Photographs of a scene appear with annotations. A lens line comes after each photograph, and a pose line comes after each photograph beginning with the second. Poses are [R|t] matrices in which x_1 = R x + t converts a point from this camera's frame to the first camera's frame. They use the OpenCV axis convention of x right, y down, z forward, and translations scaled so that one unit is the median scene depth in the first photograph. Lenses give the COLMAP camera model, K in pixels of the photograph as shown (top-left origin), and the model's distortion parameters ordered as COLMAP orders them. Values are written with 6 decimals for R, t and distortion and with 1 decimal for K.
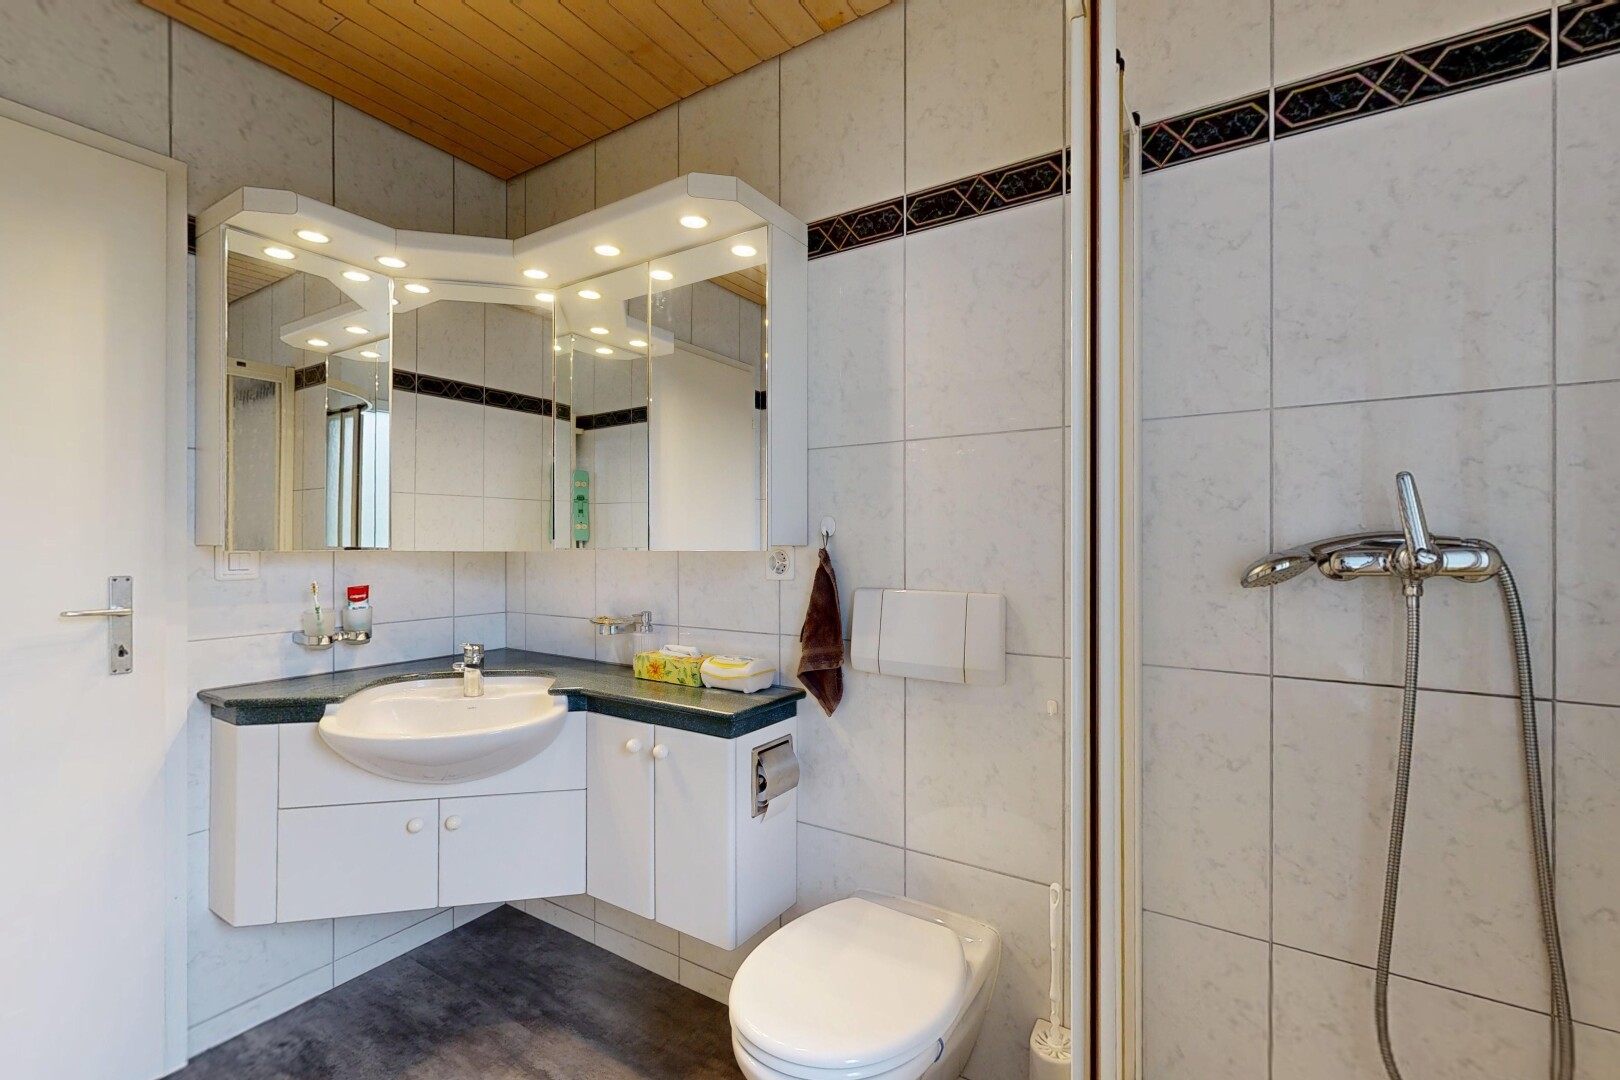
lens RADIAL K [[684.5, 0, 813.3], [0, 684.5, 551.3], [0, 0, 1]] dist [0.000743, 0.000036]
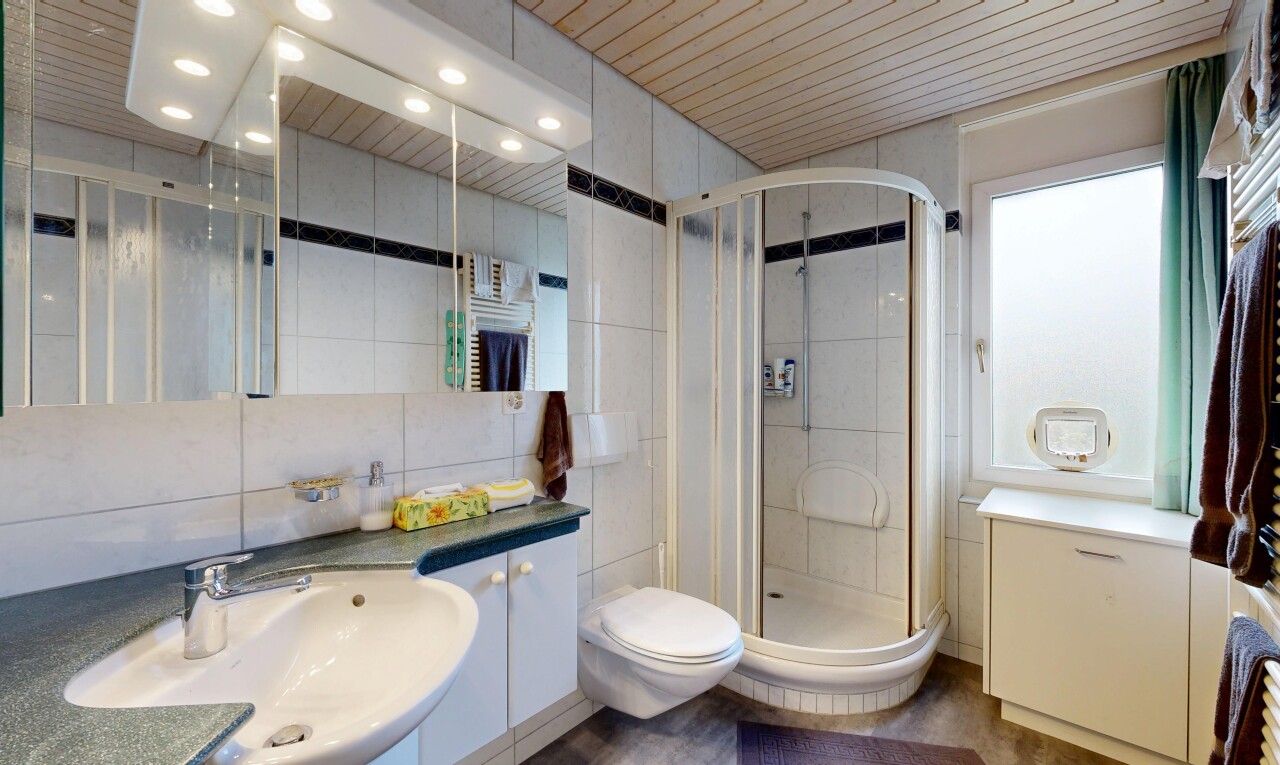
lens RADIAL K [[502.2, 0, 640.0], [0, 502.2, 382.5], [0, 0, 1]] dist [0.001420, 0.000134]
pose [[0.166556, -0.002407, 0.986029, -0.939732], [0.000596, 0.999997, 0.002340, -0.018889], [-0.986032, 0.000198, 0.166557, 0.620428]]
